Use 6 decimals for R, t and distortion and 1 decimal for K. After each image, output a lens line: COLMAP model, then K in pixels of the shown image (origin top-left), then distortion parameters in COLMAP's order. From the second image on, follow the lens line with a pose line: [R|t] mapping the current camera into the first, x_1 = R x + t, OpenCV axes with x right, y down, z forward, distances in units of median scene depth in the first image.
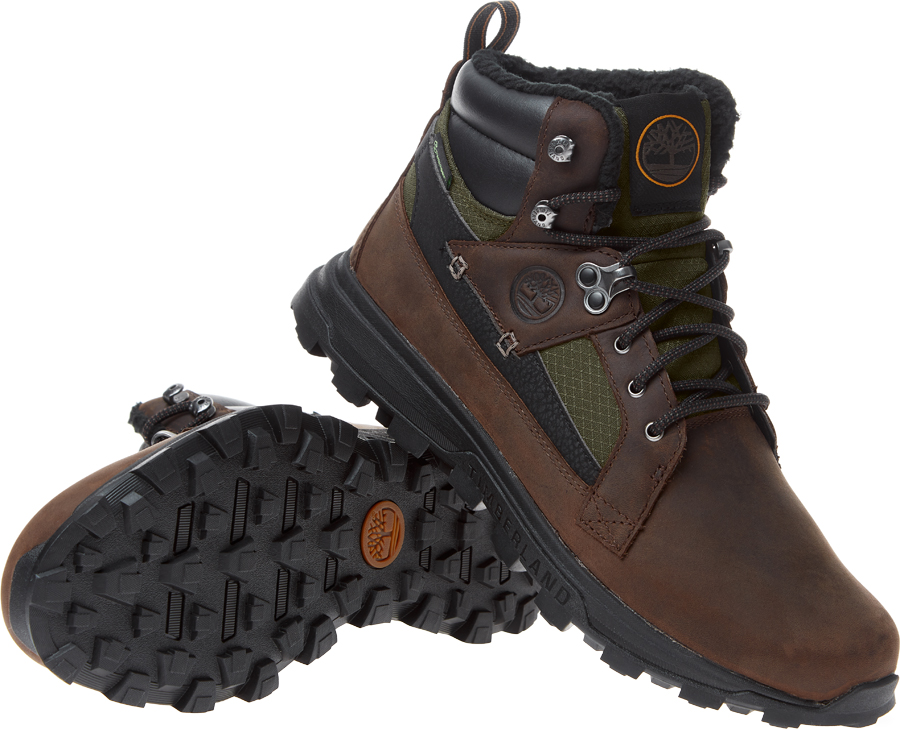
lens RADIAL K [[3231.2, 0, 450.0], [0, 3231.2, 364.5], [0, 0, 1]] dist [-0.072544, 1.438015]
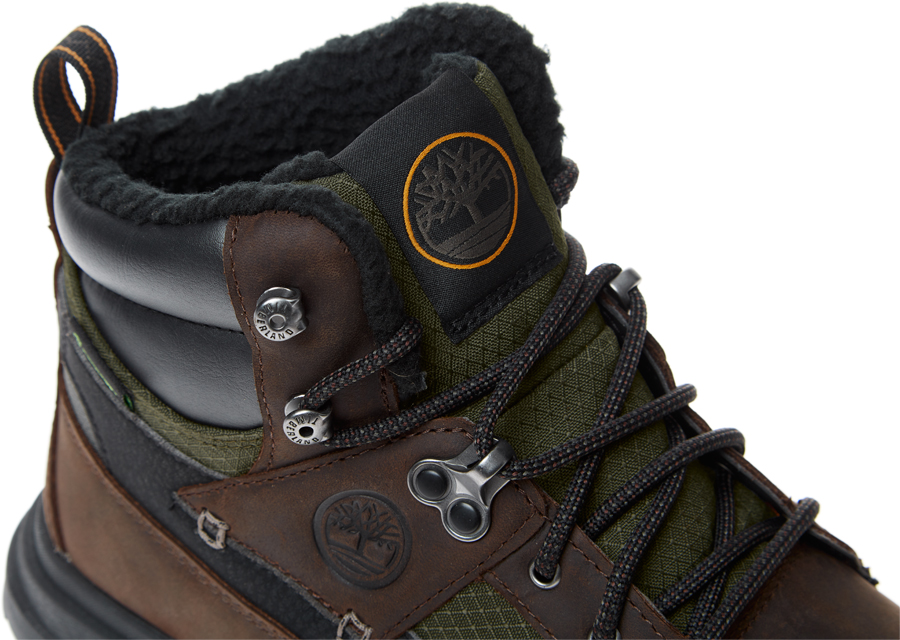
lens RADIAL K [[2689.0, 0, 450.0], [0, 2689.0, 320.0], [0, 0, 1]] dist [-0.563818, 0.549729]
pose [[0.896087, -0.441769, -0.043224, 0.075676], [0.440447, 0.872848, 0.210104, -0.141492], [-0.055090, -0.207309, 0.976723, 0.560639]]
